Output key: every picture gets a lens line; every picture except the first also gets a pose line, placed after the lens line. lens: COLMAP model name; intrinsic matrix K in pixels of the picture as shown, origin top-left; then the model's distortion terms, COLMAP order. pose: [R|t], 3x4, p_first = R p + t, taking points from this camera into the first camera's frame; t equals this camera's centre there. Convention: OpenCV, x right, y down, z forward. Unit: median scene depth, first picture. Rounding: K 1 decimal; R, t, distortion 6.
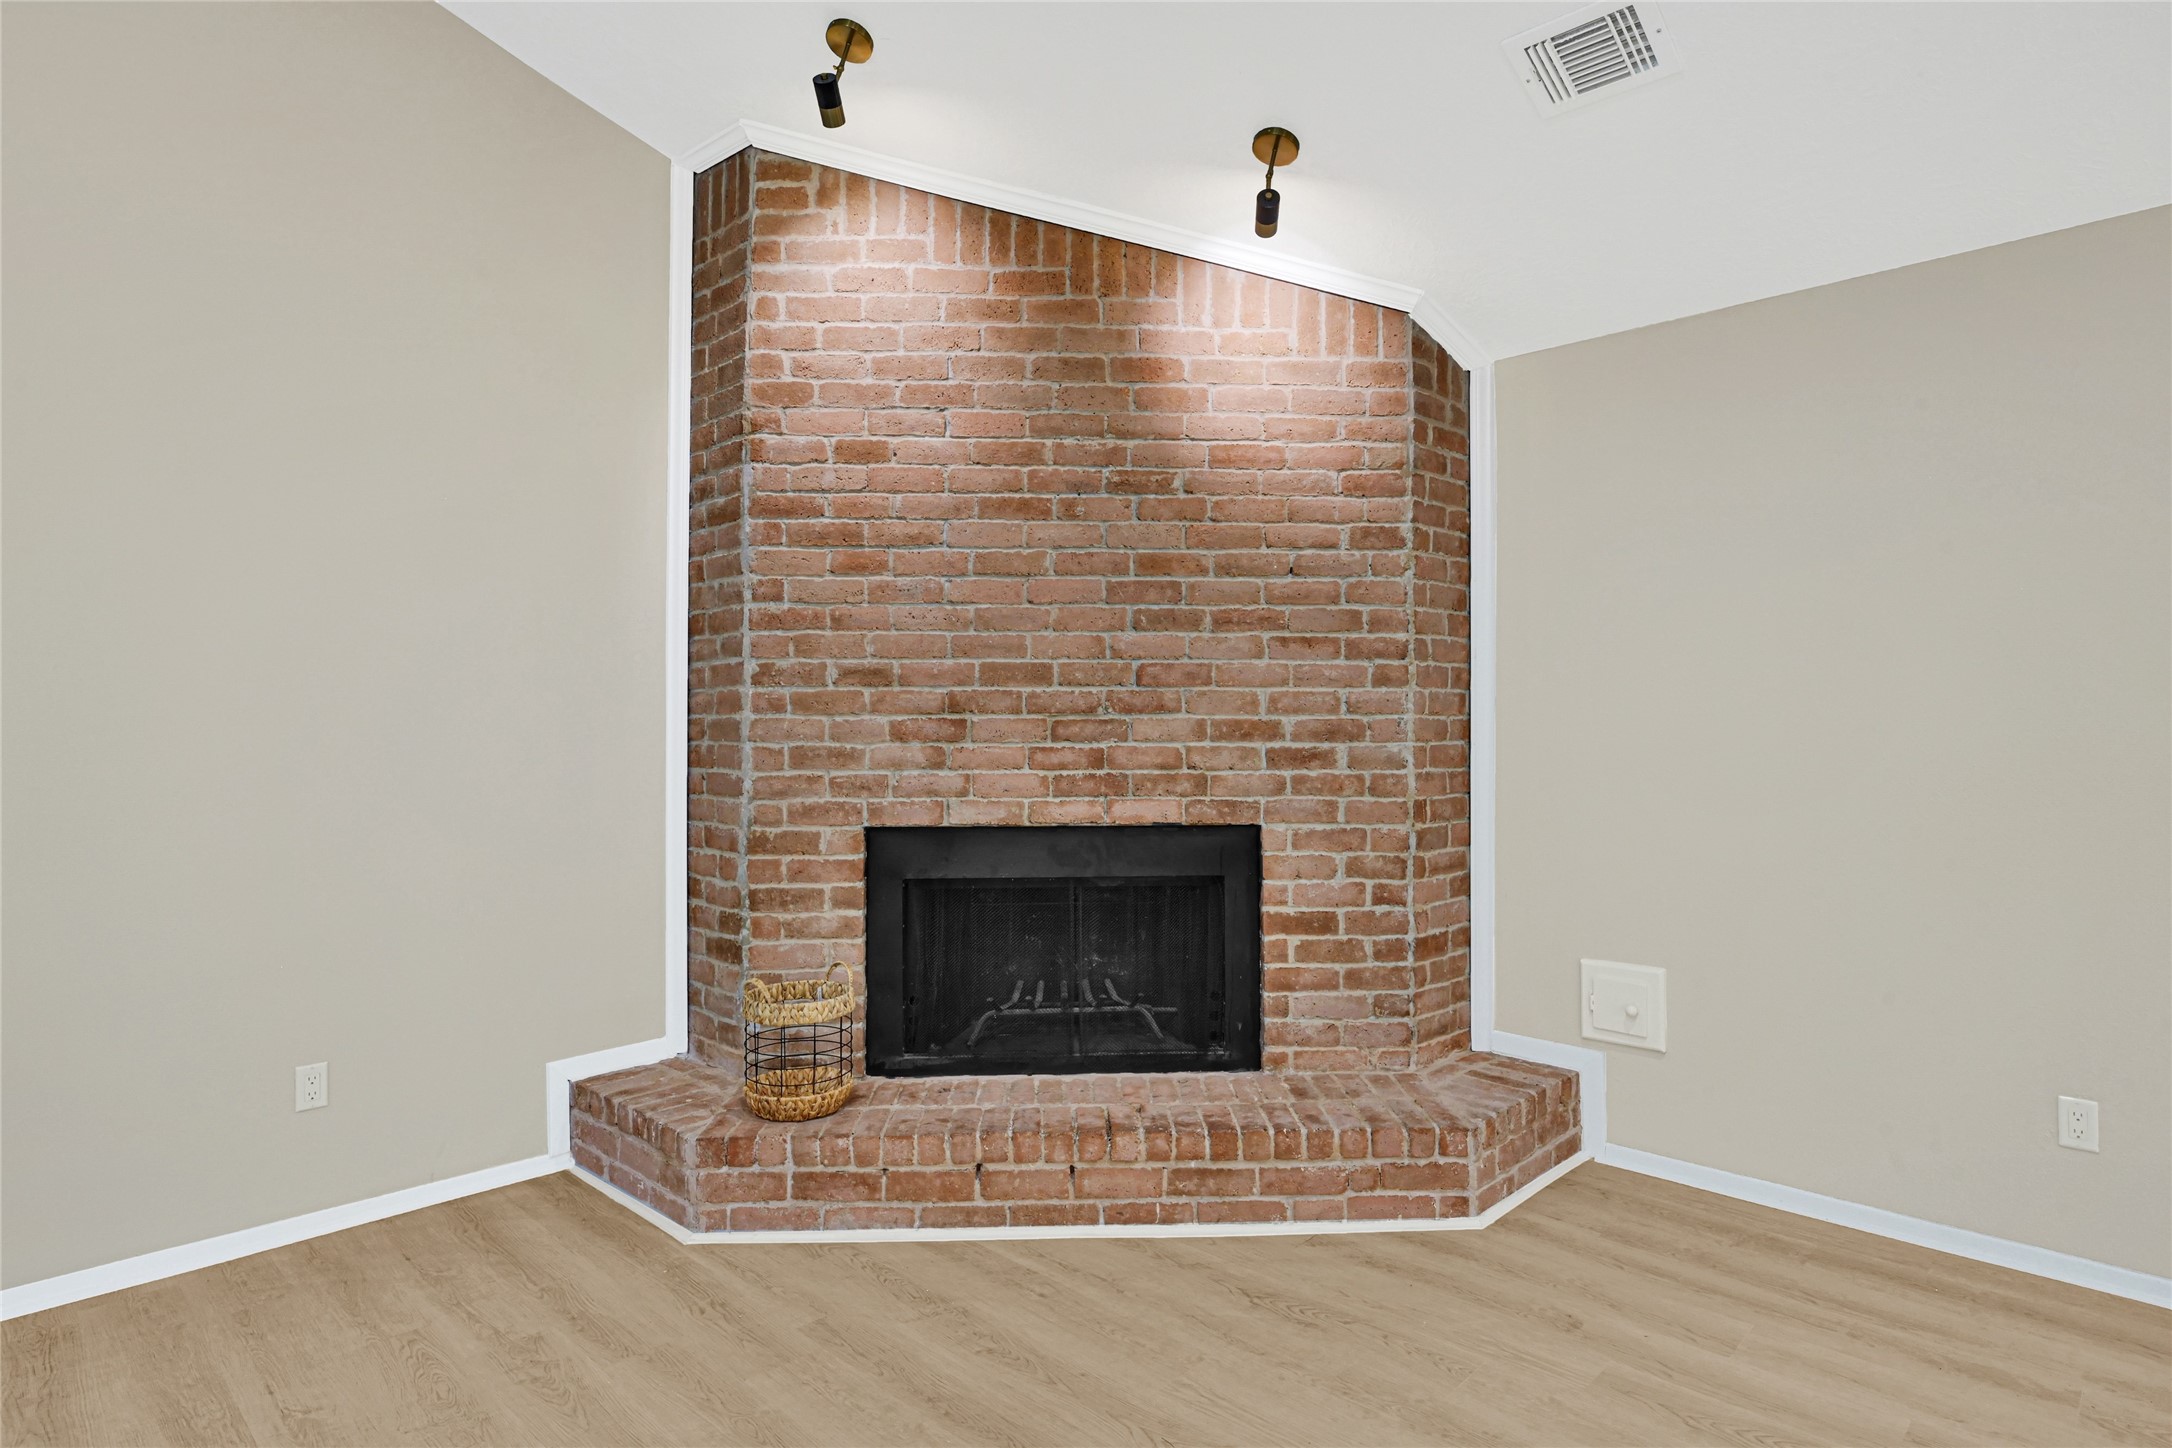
lens RADIAL K [[1141.9, 0, 1086.0], [0, 1141.9, 724.0], [0, 0, 1]] dist [0.003255, 0.000449]
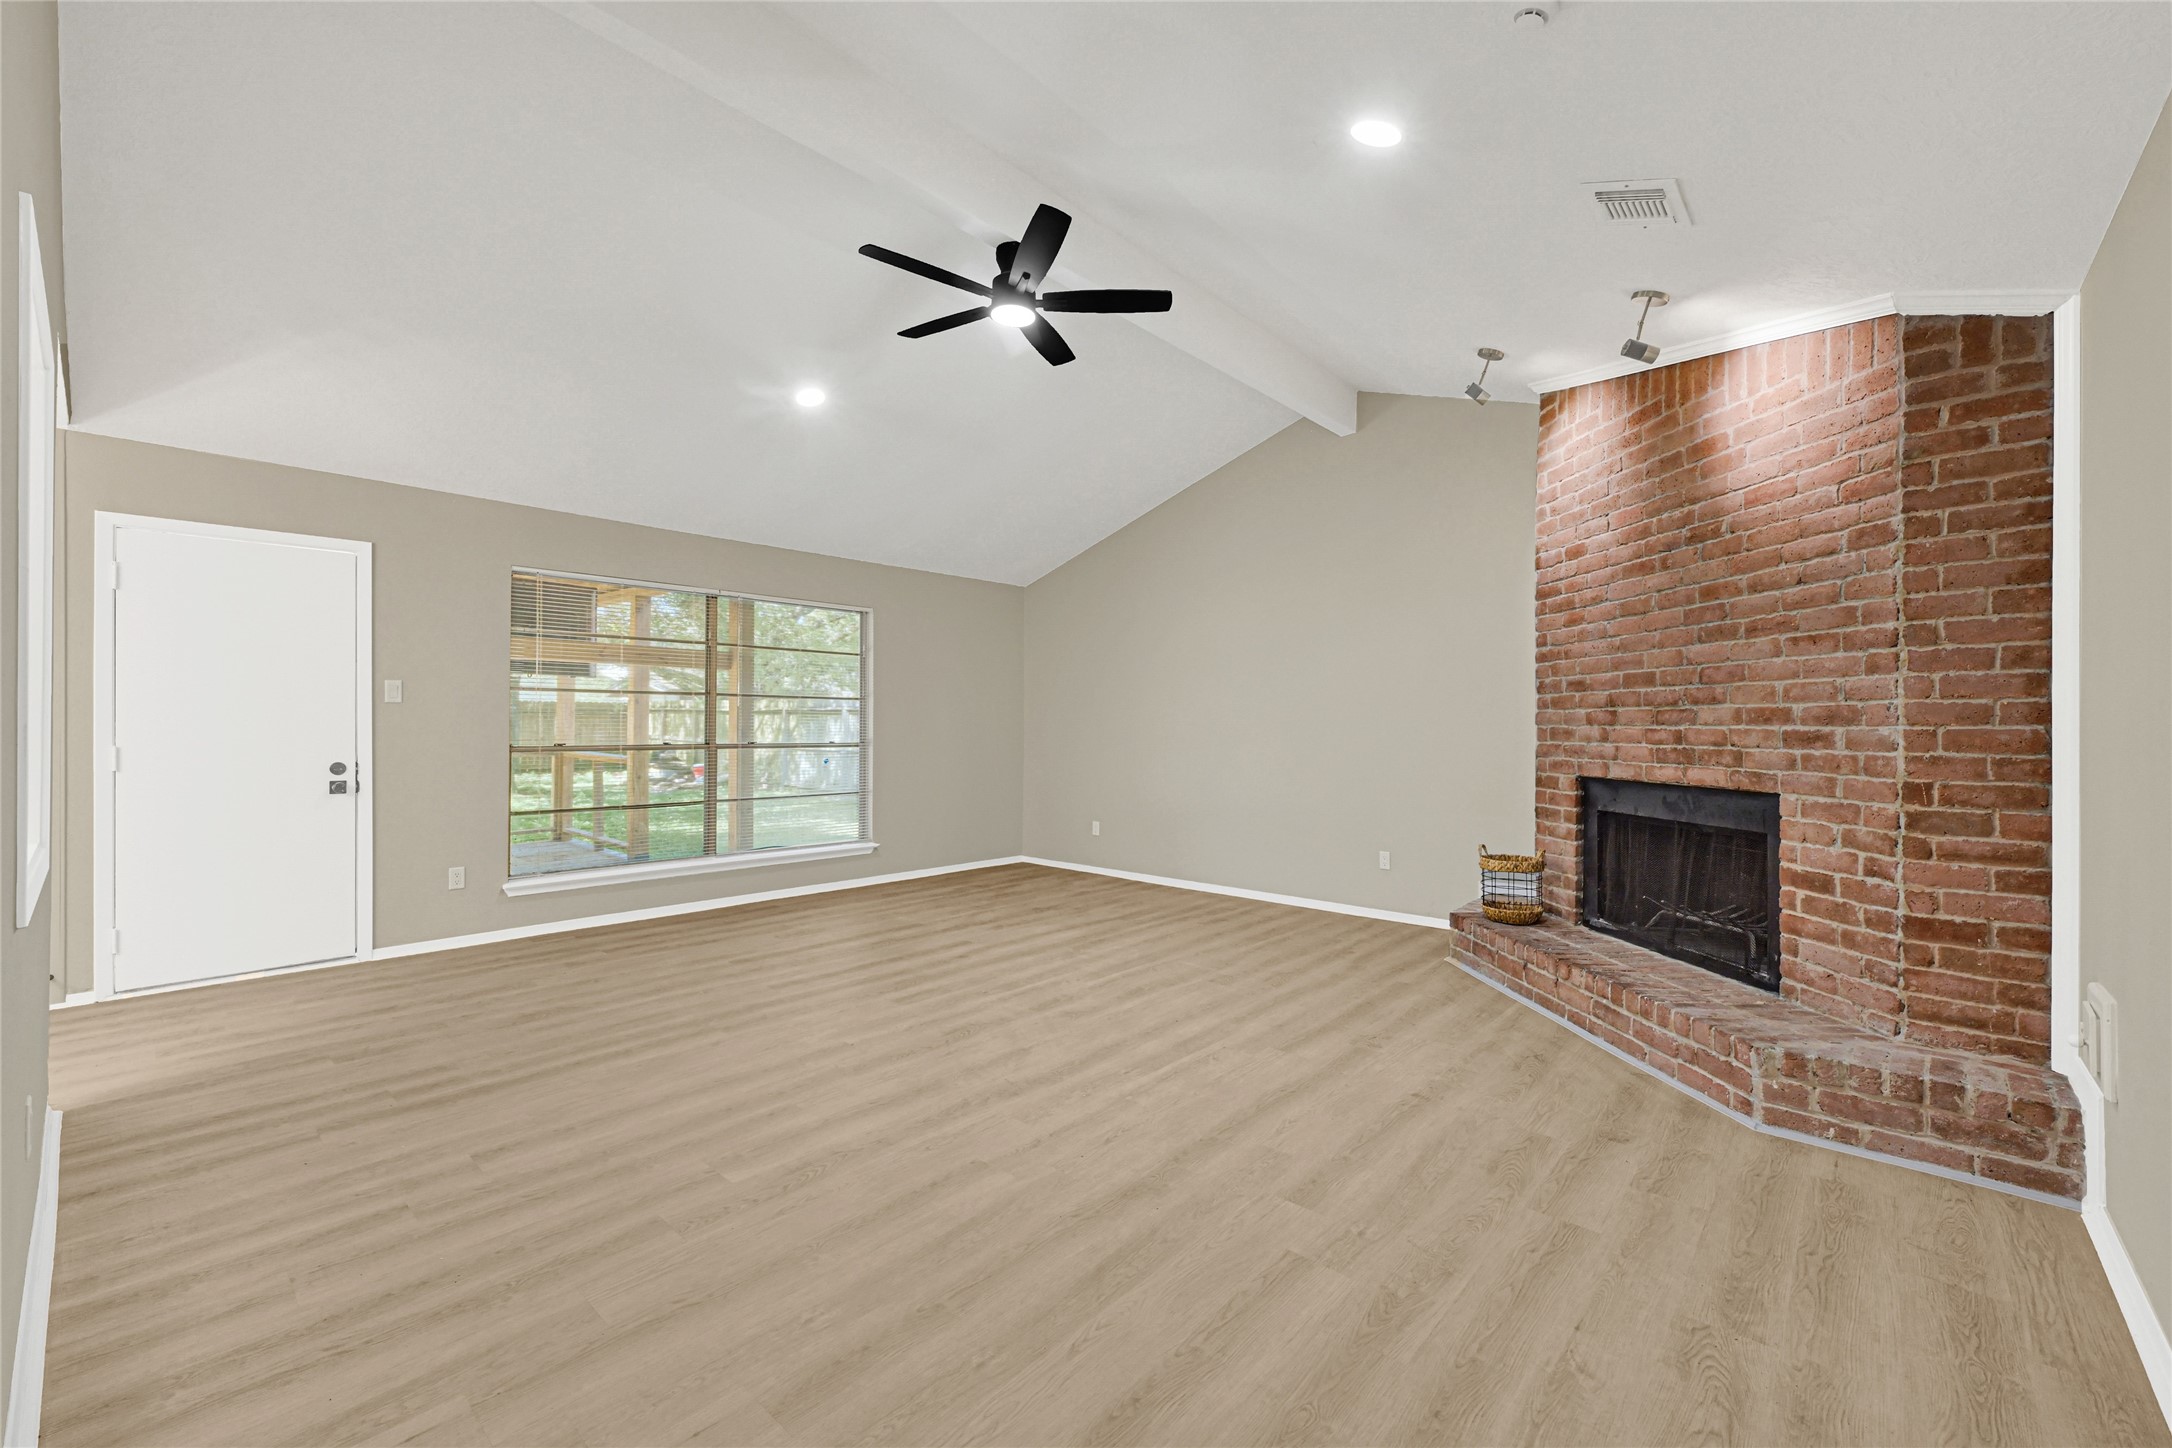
lens RADIAL K [[873.9, 0, 1073.5], [0, 873.9, 724.9], [0, 0, 1]] dist [0.001360, 0.000122]
pose [[0.026556, 0.001029, -0.999647, 1.064570], [0.009231, 0.999957, 0.001274, 0.006953], [0.999605, -0.009262, 0.026546, 0.226675]]
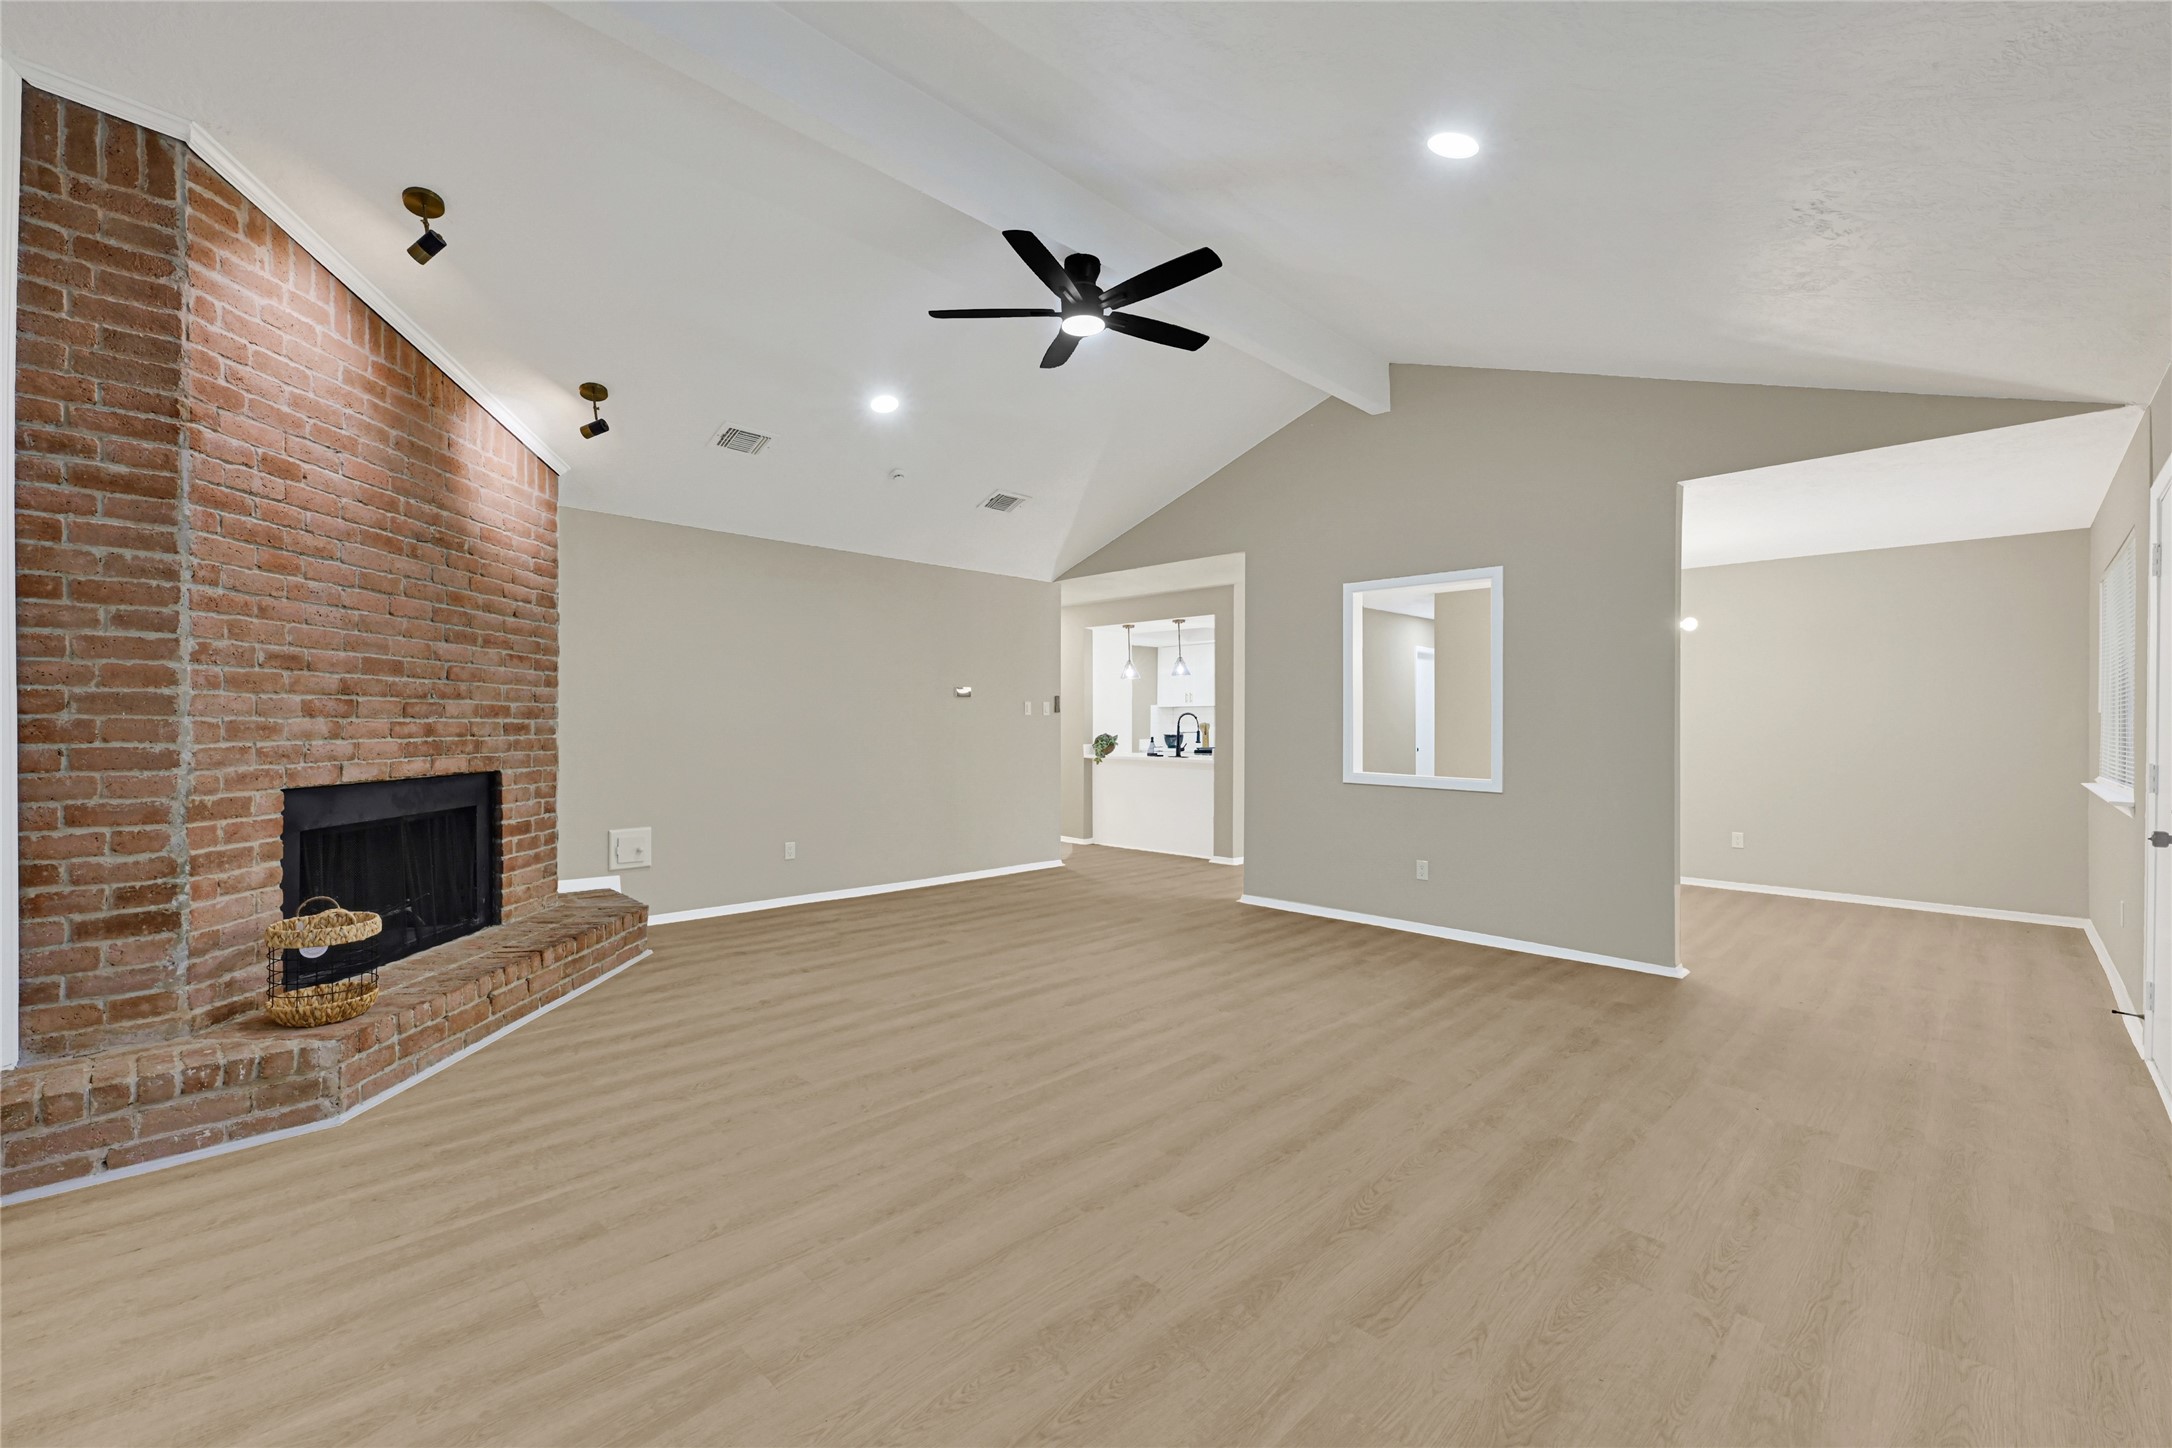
lens RADIAL K [[908.0, 0, 1086.0], [0, 908.0, 724.0], [0, 0, 1]] dist [0.001600, 0.000009]
pose [[0.019063, 0.000150, 0.999818, -1.106186], [-0.012431, 0.999923, 0.000087, 0.012607], [-0.999741, -0.012430, 0.019063, 0.157381]]
